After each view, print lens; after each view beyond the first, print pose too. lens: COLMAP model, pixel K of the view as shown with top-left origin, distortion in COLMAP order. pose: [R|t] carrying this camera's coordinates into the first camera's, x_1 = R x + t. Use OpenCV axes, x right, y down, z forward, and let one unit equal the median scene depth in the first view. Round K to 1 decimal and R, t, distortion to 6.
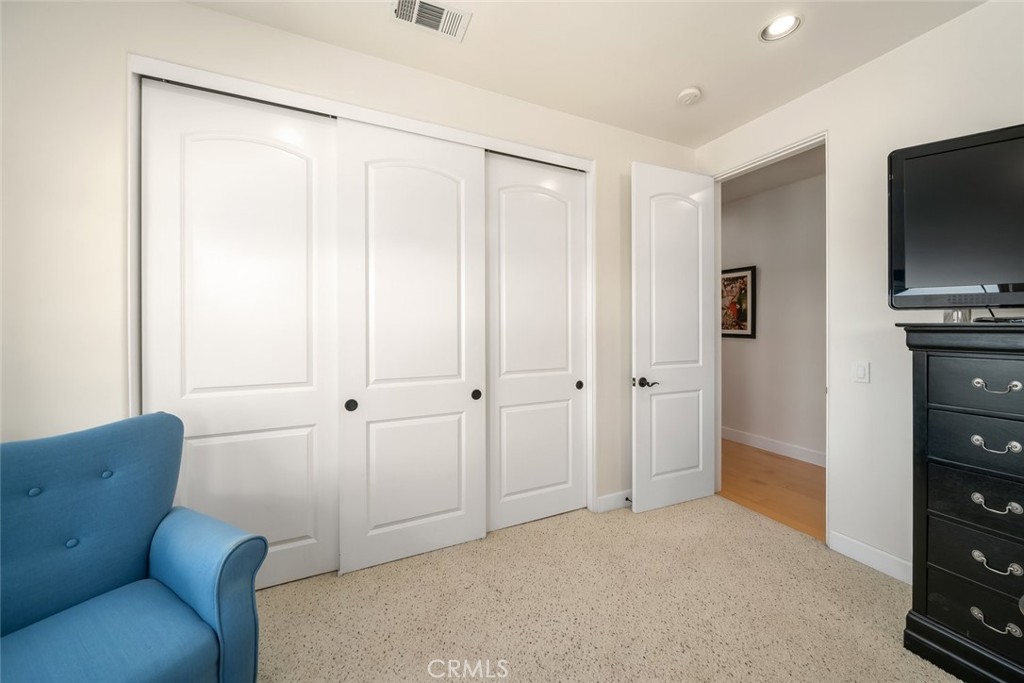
lens RADIAL K [[374.5, 0, 504.2], [0, 374.5, 331.3], [0, 0, 1]] dist [0.000666, 0.000075]
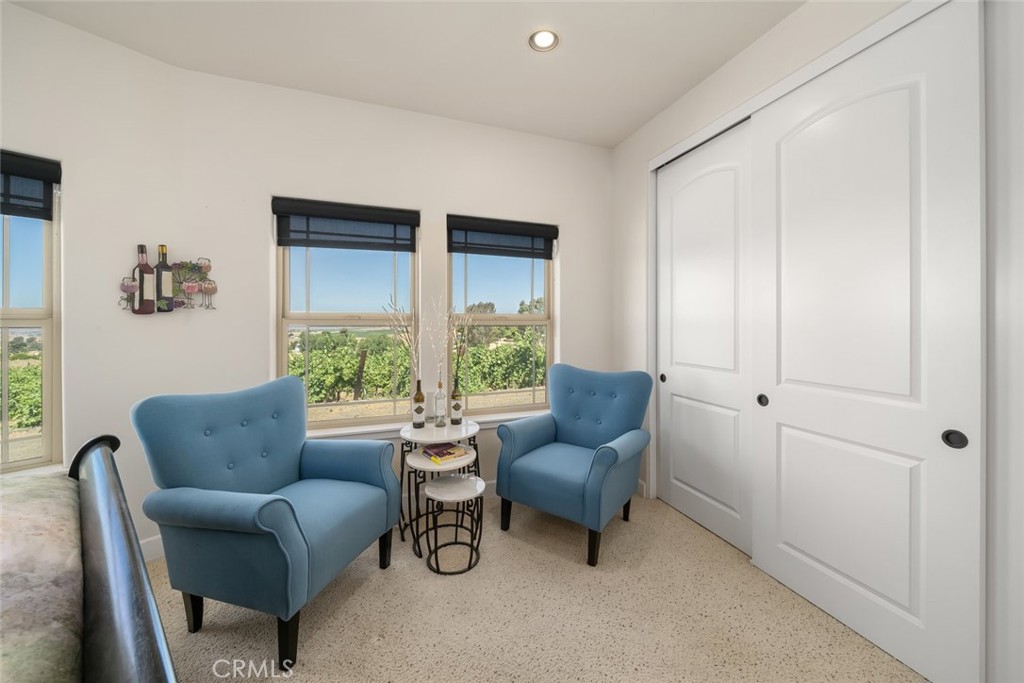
lens RADIAL K [[379.3, 0, 518.0], [0, 379.3, 319.3], [0, 0, 1]] dist [-0.000871, -0.000097]
pose [[-0.095986, -0.001497, -0.995382, 0.627832], [-0.001759, 0.999998, -0.001335, -0.010278], [0.995381, 0.001623, -0.095988, 0.453054]]
